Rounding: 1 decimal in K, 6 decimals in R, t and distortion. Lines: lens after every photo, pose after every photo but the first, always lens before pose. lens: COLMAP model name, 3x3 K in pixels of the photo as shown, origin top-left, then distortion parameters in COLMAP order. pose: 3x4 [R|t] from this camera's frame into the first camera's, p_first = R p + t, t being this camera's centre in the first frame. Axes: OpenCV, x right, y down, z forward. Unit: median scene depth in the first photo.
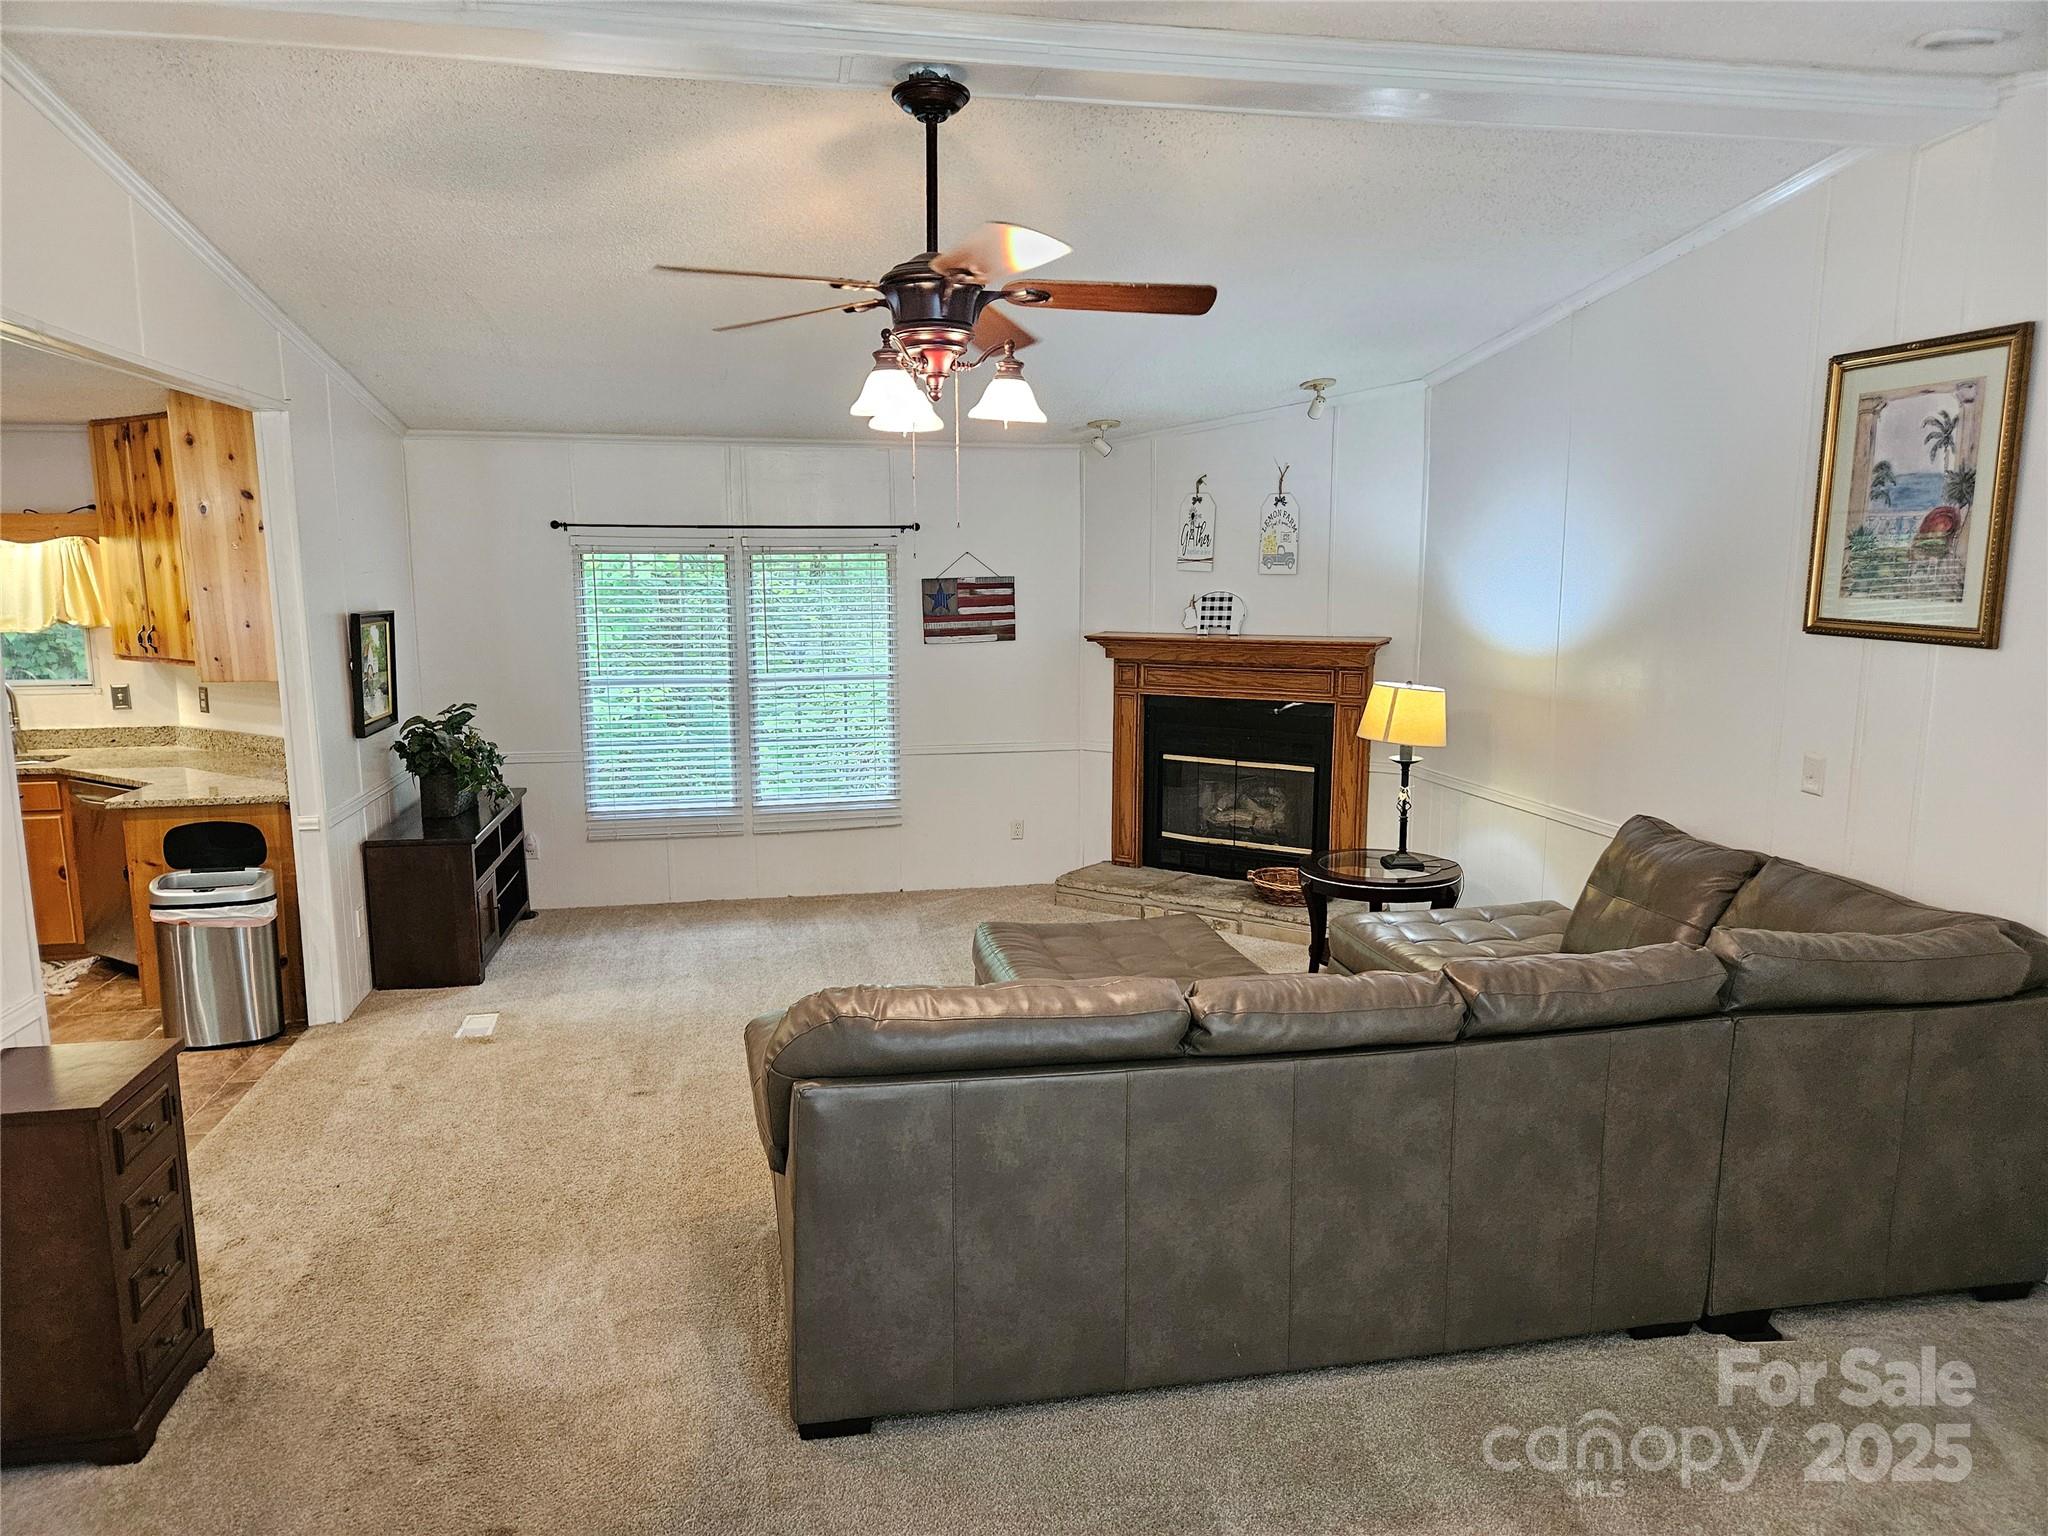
lens RADIAL K [[1366.1, 0, 1025.3], [0, 1366.1, 788.4], [0, 0, 1]] dist [0.070628, -0.055241]
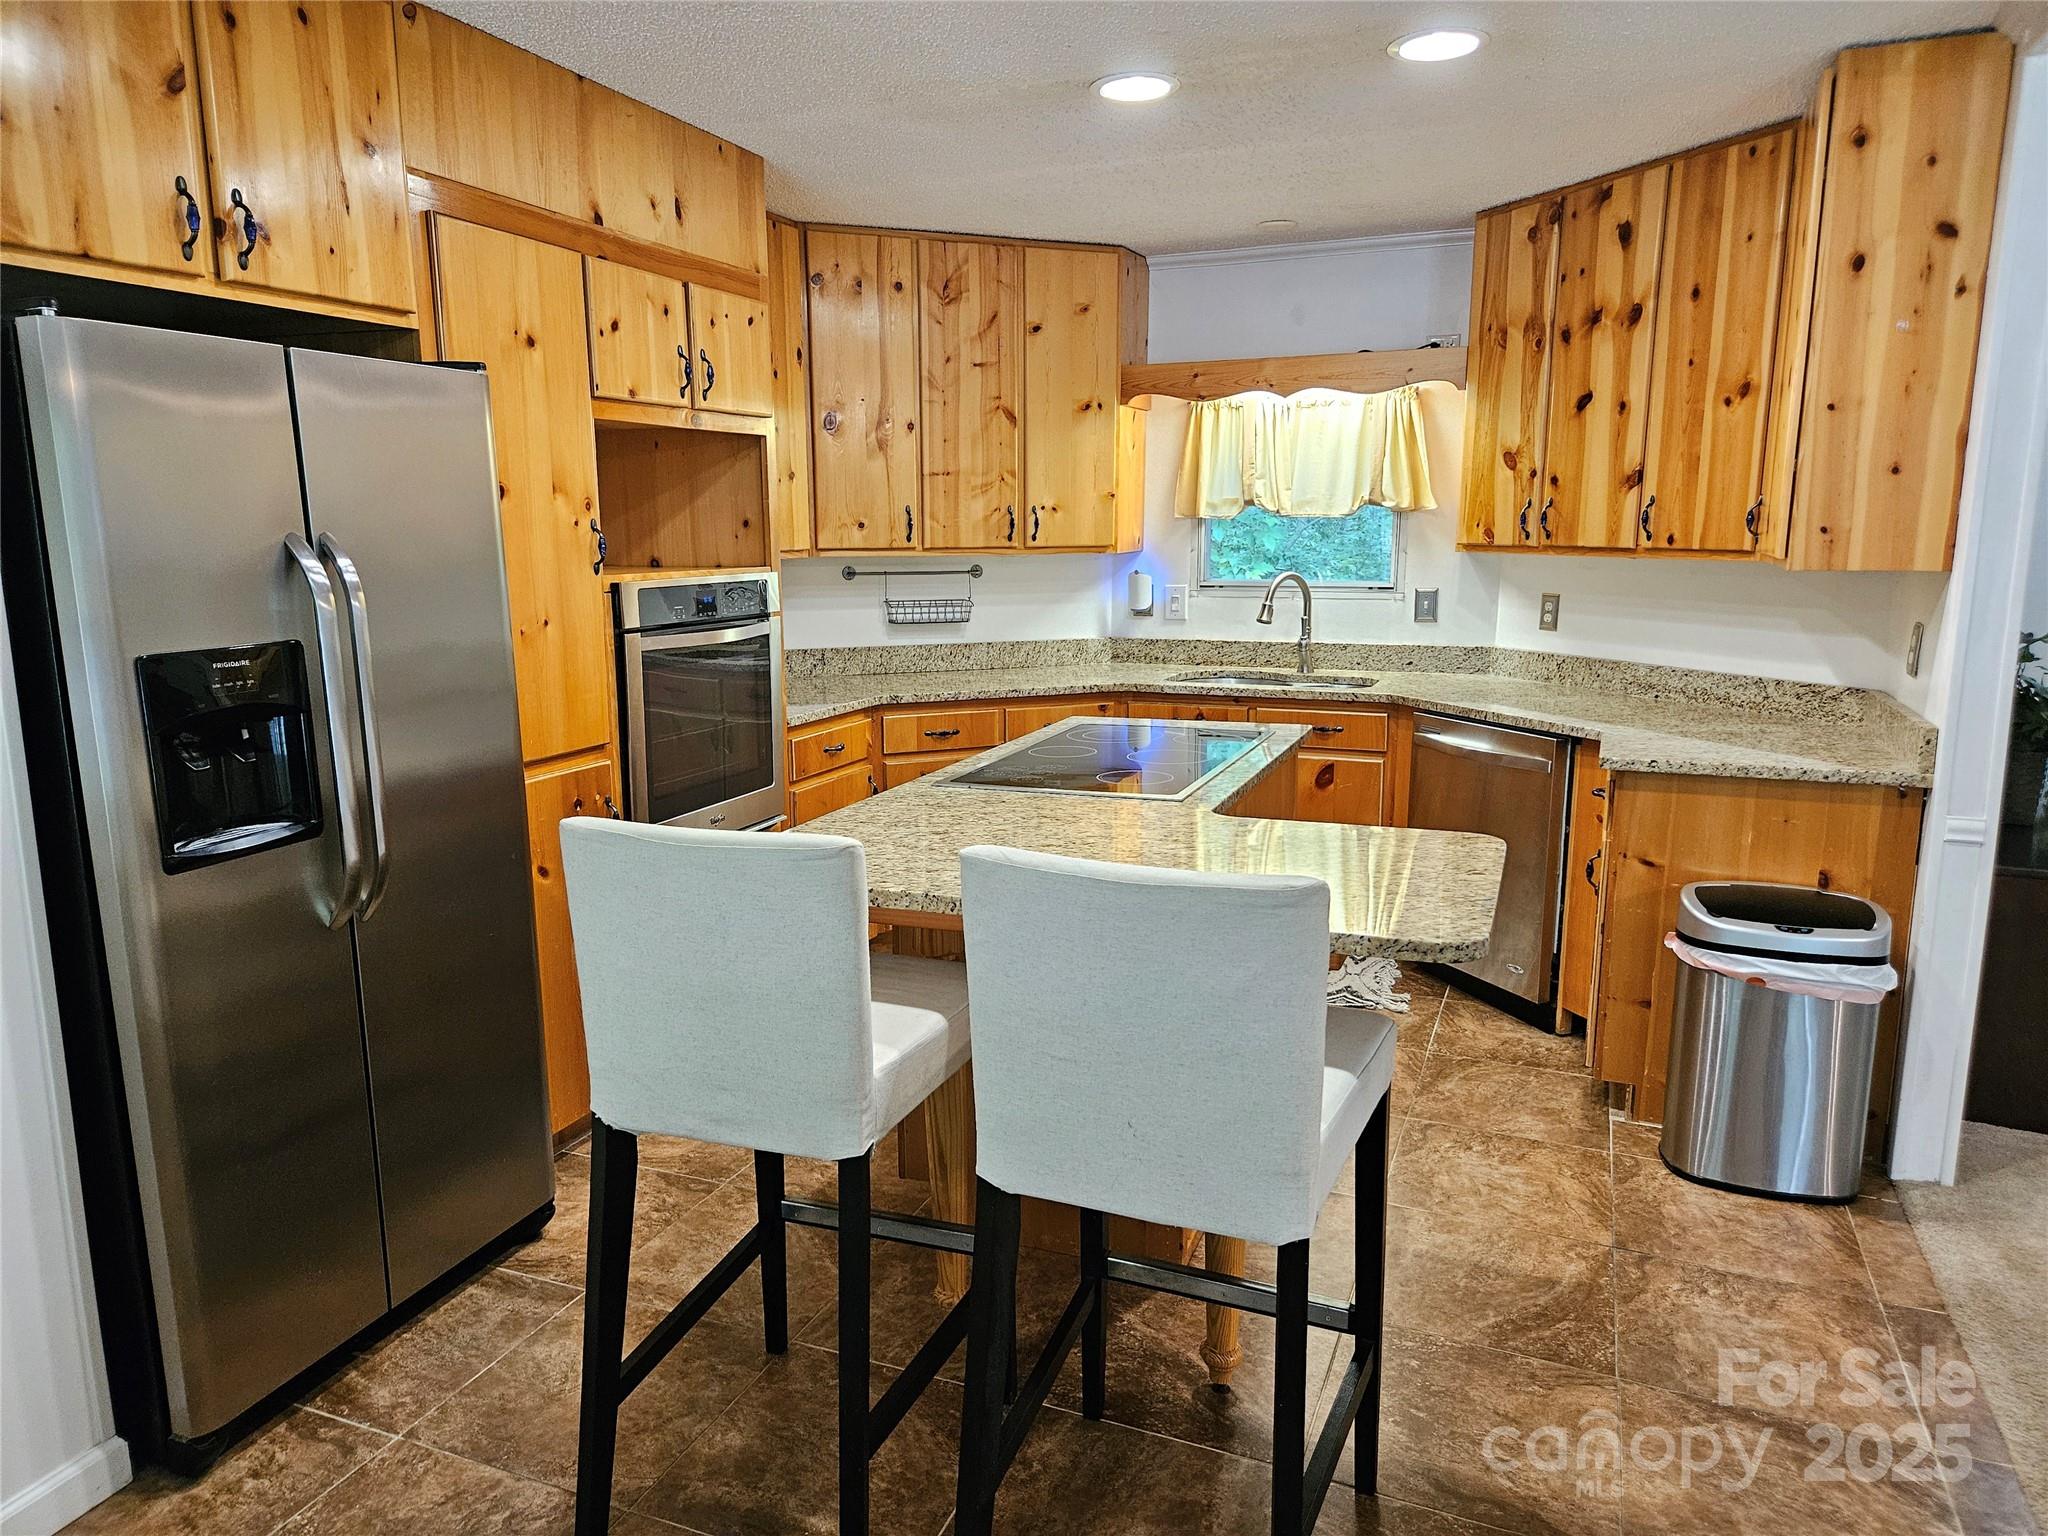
lens RADIAL K [[1371.2, 0, 1013.8], [0, 1371.2, 769.9], [0, 0, 1]] dist [0.069928, -0.055794]
pose [[0.830251, 0.100722, -0.548214, -0.440284], [-0.088864, 0.994877, 0.048205, 0.006891], [0.550260, 0.008694, 0.834948, 0.272220]]
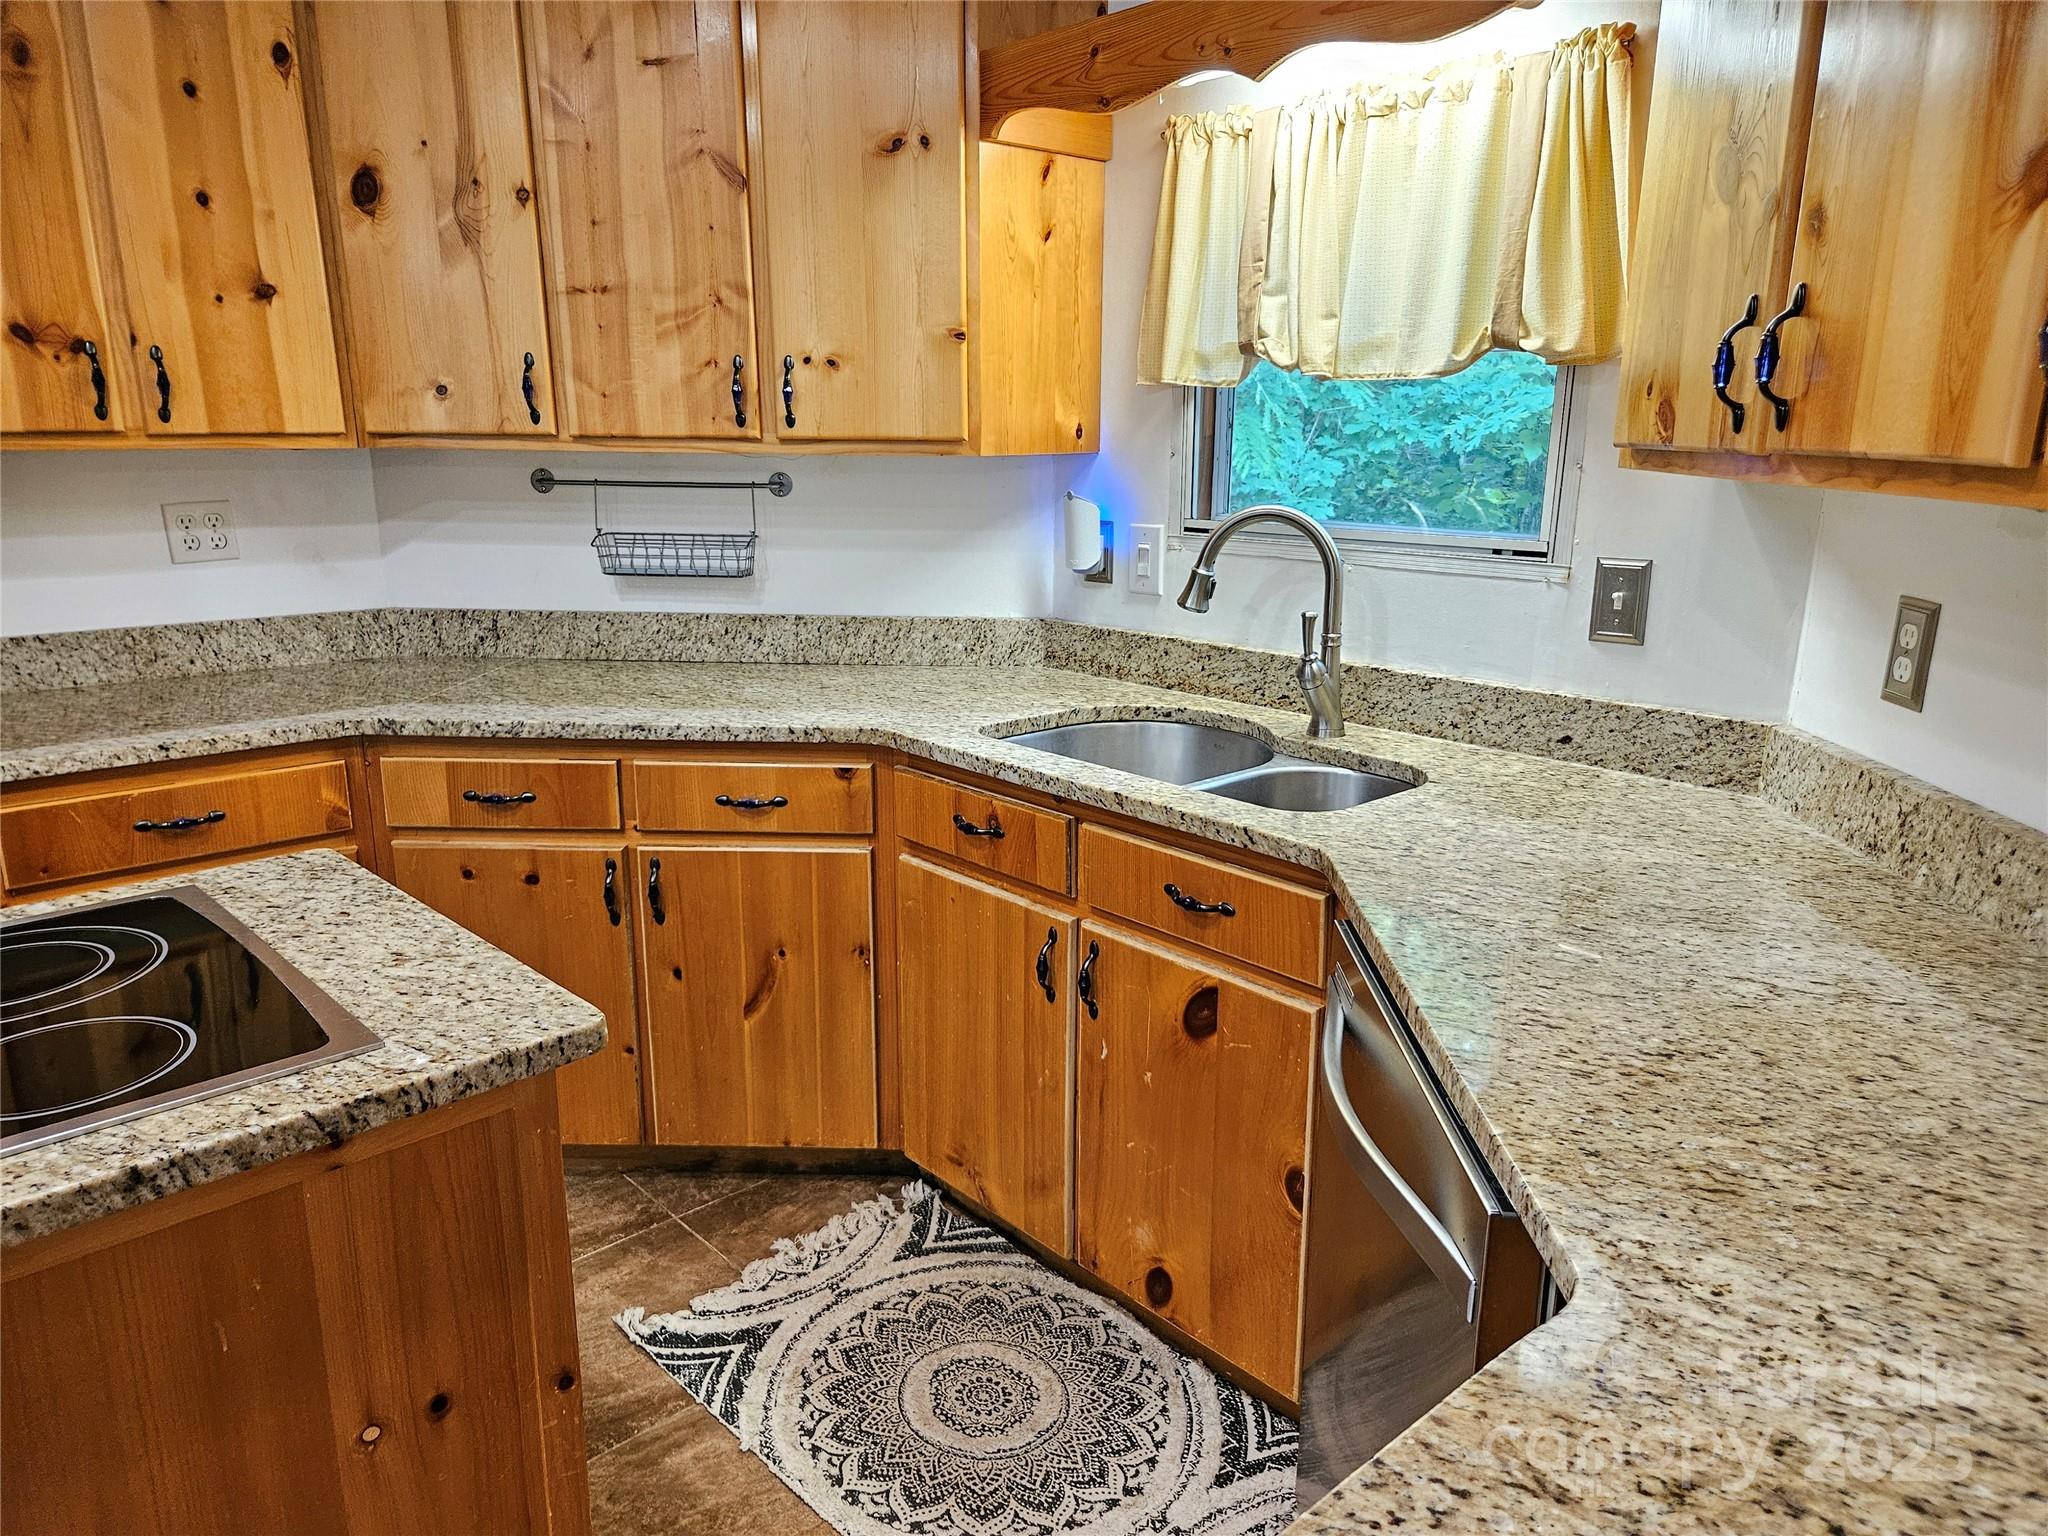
lens RADIAL K [[1373.7, 0, 1020.9], [0, 1373.7, 775.8], [0, 0, 1]] dist [0.066662, -0.061282]
pose [[0.517904, 0.218452, -0.827076, -0.485220], [-0.144970, 0.975272, 0.166815, -0.063568], [0.843065, 0.033507, 0.536767, 0.772008]]
